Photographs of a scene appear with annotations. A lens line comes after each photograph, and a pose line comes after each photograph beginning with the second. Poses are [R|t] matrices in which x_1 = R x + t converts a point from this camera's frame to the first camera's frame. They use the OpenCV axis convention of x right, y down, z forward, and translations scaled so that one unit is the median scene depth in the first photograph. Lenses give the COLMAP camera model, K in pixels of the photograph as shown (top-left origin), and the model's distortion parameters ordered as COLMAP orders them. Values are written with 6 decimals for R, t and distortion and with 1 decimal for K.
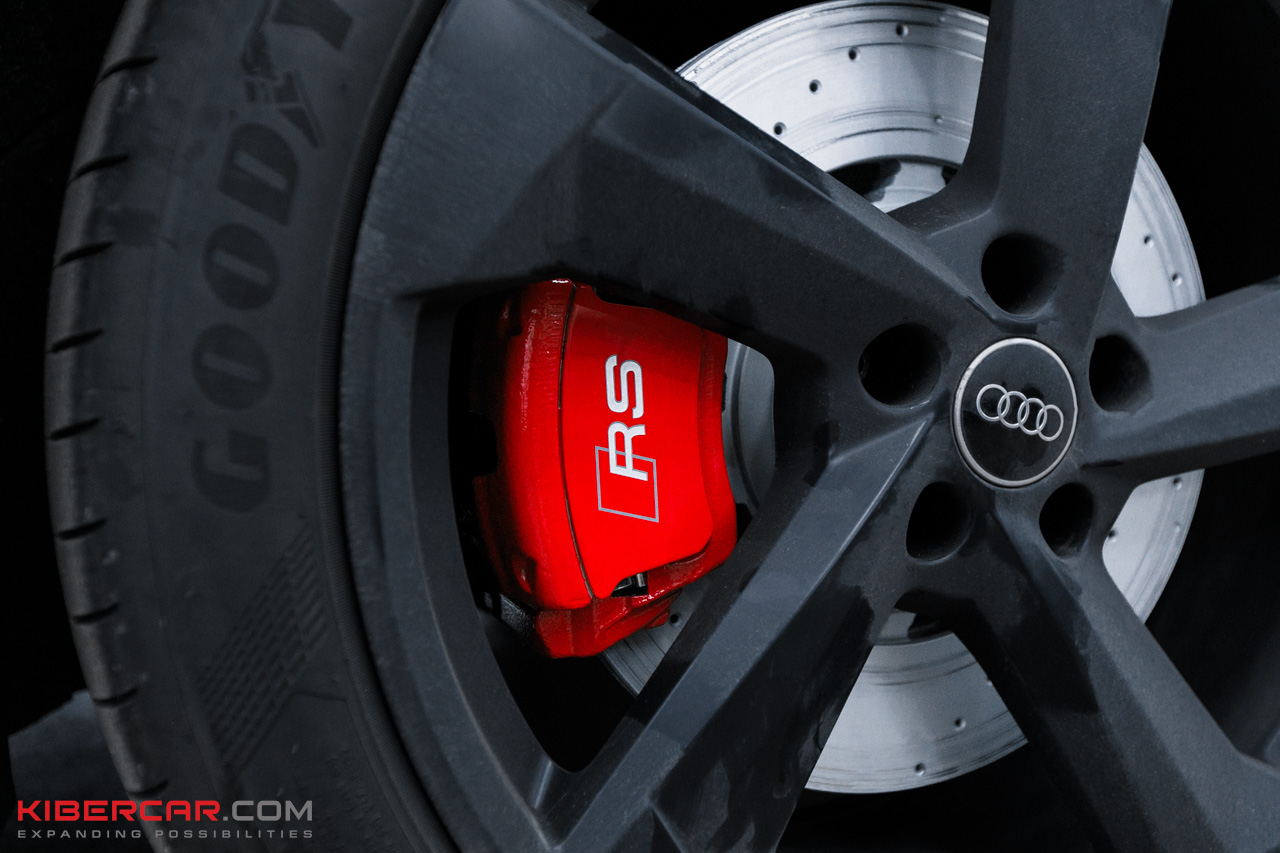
lens RADIAL K [[1188.4, 0, 640.0], [0, 1188.4, 426.5], [0, 0, 1]] dist [0.070445, -0.000700]
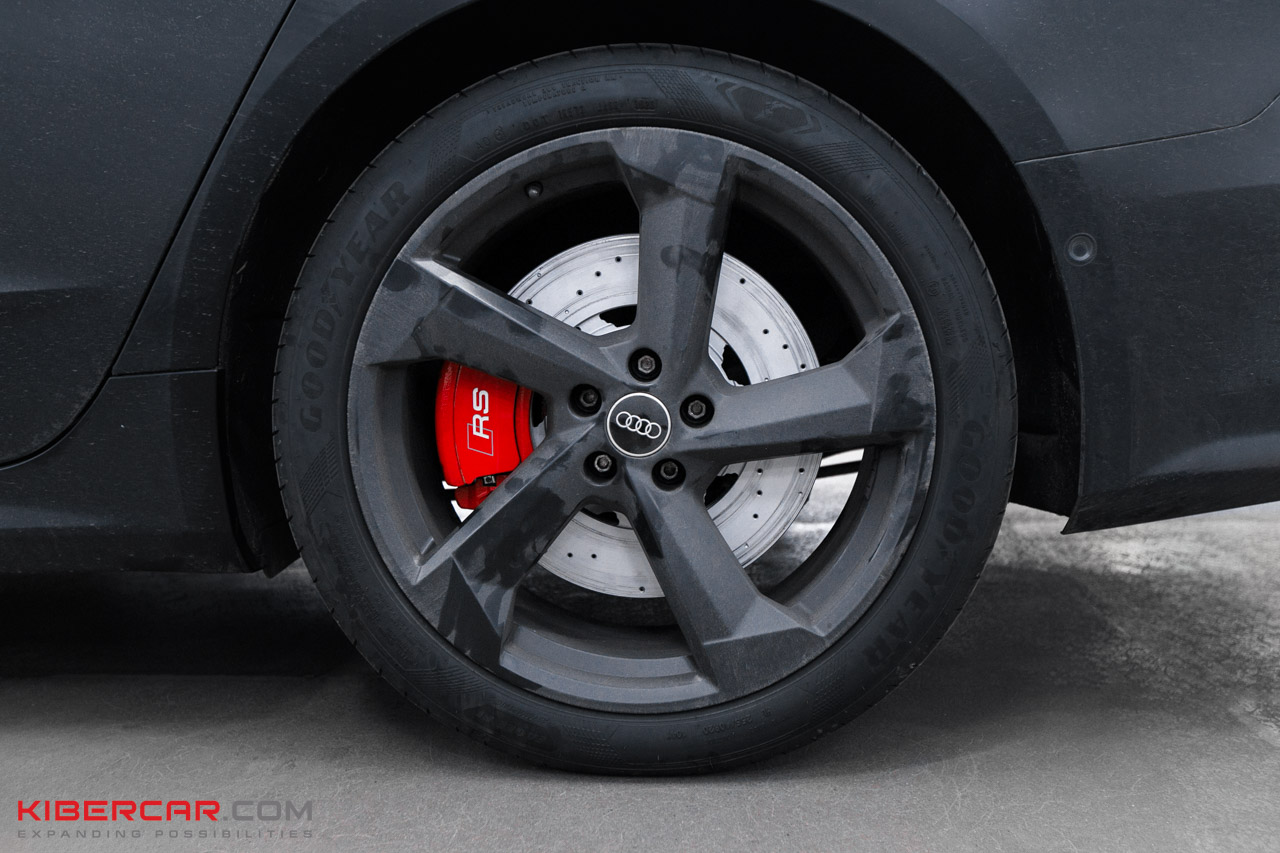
lens RADIAL K [[1188.4, 0, 640.0], [0, 1188.4, 426.5], [0, 0, 1]] dist [0.070445, -0.000700]
pose [[0.909720, 0.086508, -0.406110, 1.315009], [-0.081953, 0.996225, 0.028630, -0.078373], [0.407054, 0.007236, 0.913375, -1.156091]]
